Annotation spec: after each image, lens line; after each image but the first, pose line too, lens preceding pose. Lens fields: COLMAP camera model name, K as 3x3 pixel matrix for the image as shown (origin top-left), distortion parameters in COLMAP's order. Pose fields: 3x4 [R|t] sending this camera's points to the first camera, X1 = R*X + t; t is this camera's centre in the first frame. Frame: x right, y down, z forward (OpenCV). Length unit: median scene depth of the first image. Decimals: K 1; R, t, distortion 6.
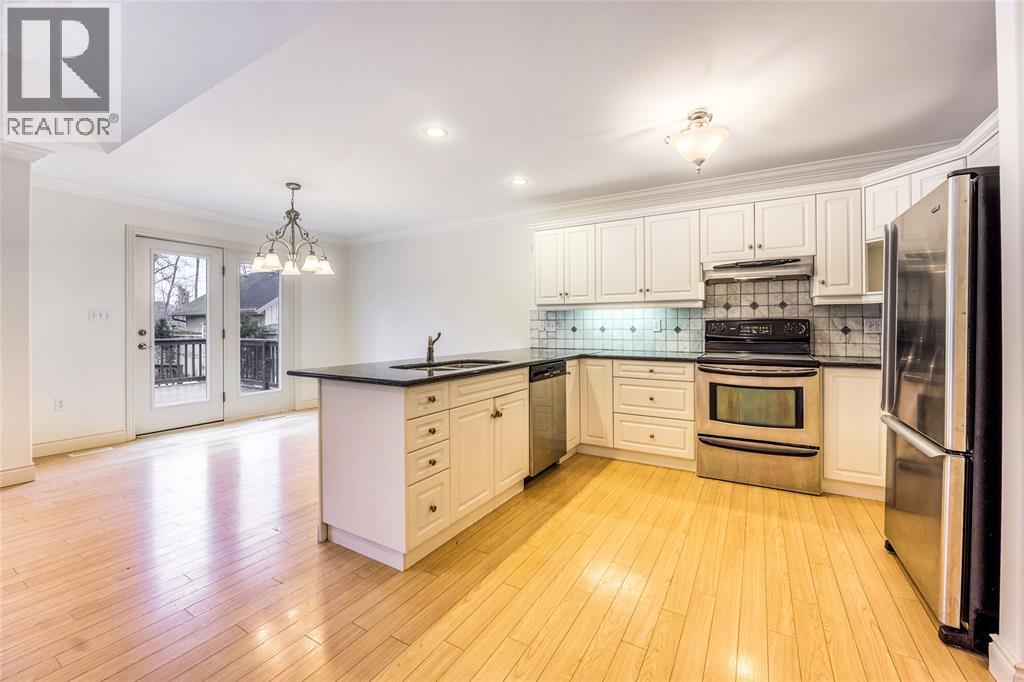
lens RADIAL K [[416.9, 0, 510.8], [0, 416.9, 330.4], [0, 0, 1]] dist [-0.023874, 0.001263]
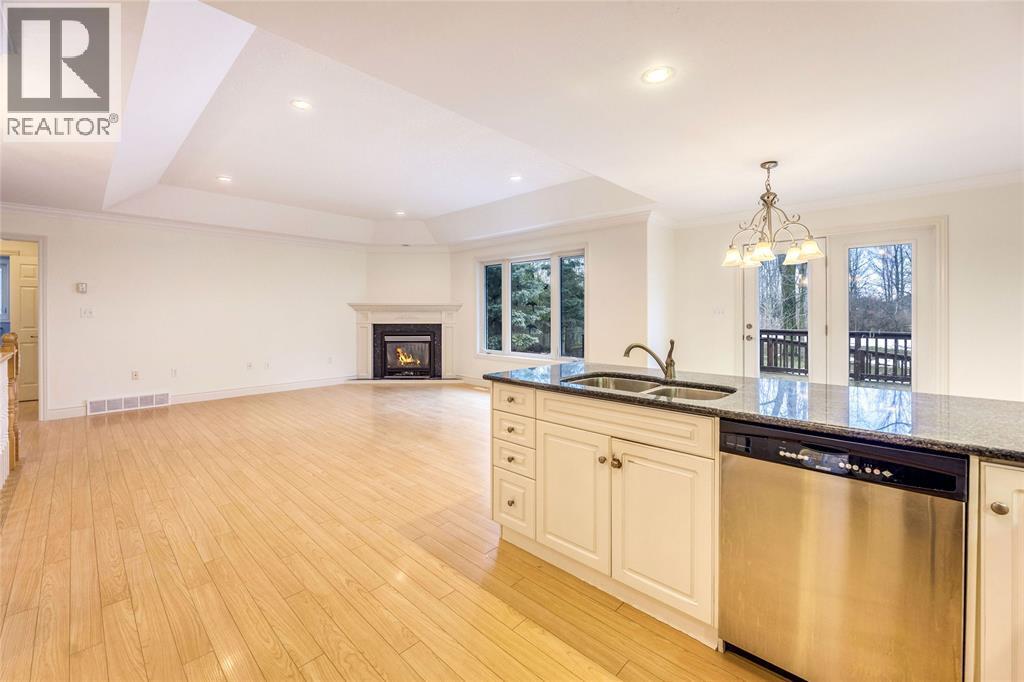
lens RADIAL K [[416.9, 0, 514.8], [0, 416.9, 313.2], [0, 0, 1]] dist [-0.023874, 0.001263]
pose [[-0.215955, 0.001899, -0.976401, 0.569038], [-0.008035, 0.999961, 0.003722, -0.039882], [0.976370, 0.008649, -0.215931, 0.830869]]
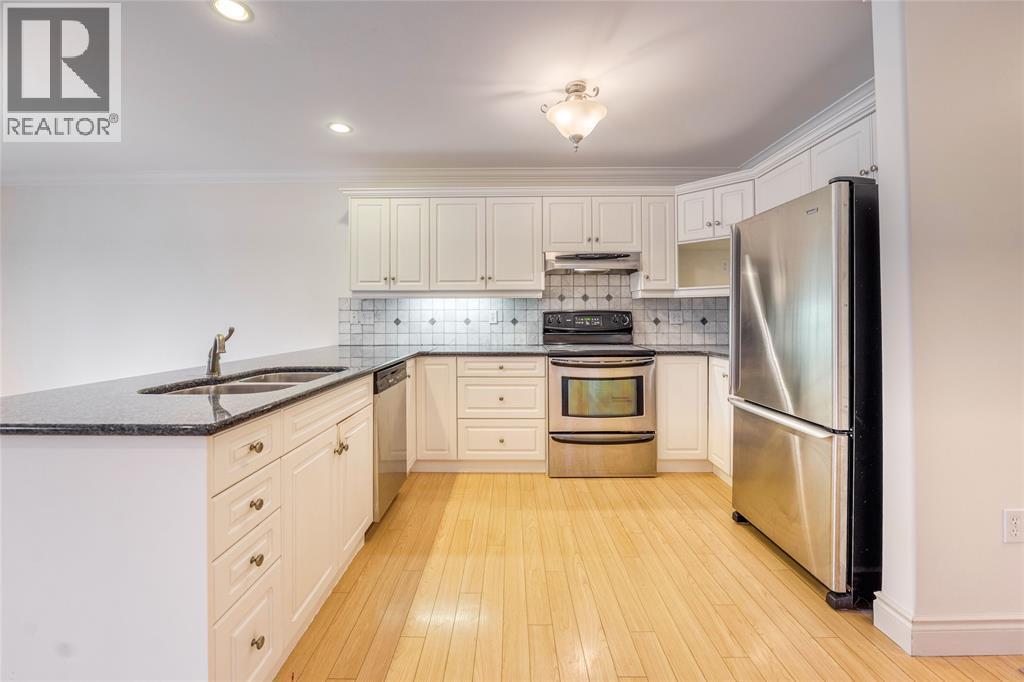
lens RADIAL K [[416.9, 0, 502.3], [0, 416.9, 313.5], [0, 0, 1]] dist [-0.023874, 0.001263]
pose [[0.863630, 0.006317, 0.504087, -0.125110], [0.005002, 0.999765, -0.021099, -0.000299], [-0.504102, 0.020743, 0.863395, 0.242271]]
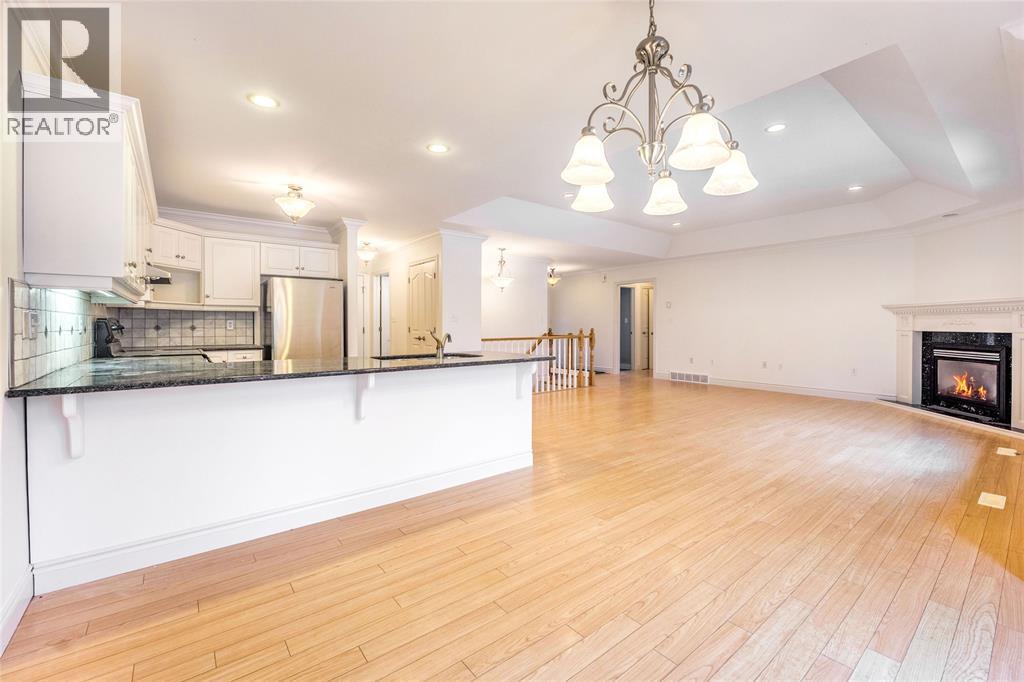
lens RADIAL K [[416.9, 0, 516.6], [0, 416.9, 326.2], [0, 0, 1]] dist [-0.023874, 0.001263]
pose [[-0.935662, 0.001791, 0.352894, -0.694532], [0.006505, 0.999905, 0.012174, -0.015378], [-0.352839, 0.013686, -0.935584, 1.821417]]
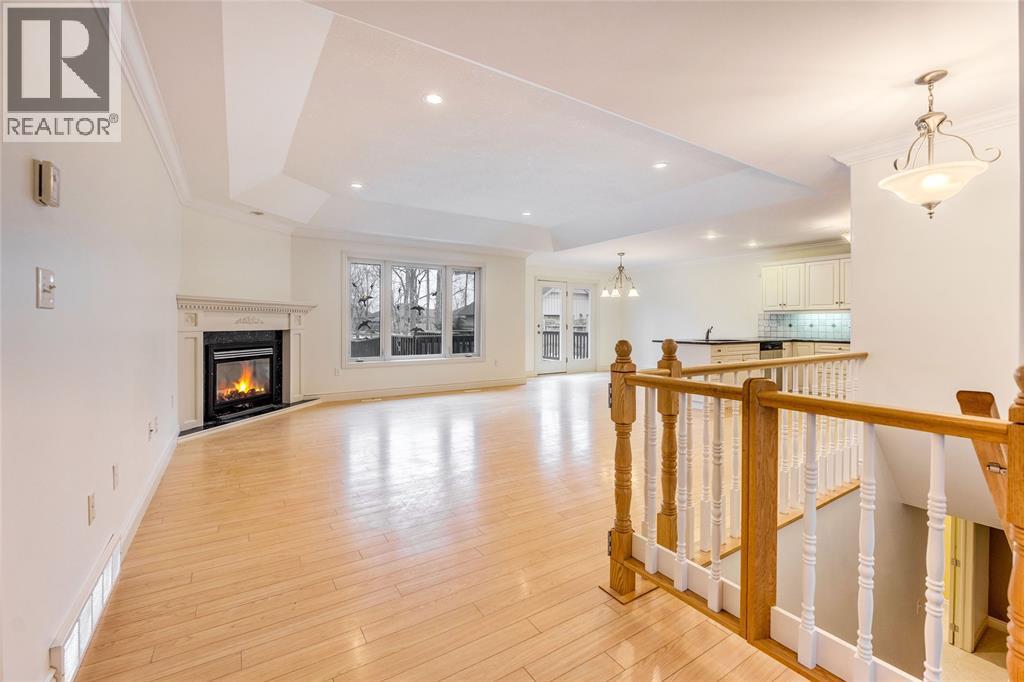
lens RADIAL K [[416.9, 0, 481.9], [0, 416.9, 329.1], [0, 0, 1]] dist [-0.023874, 0.001263]
pose [[0.868652, 0.009729, -0.495326, -0.136309], [-0.008048, 0.999952, 0.005527, 0.017159], [0.495357, -0.000815, 0.868689, -1.389299]]
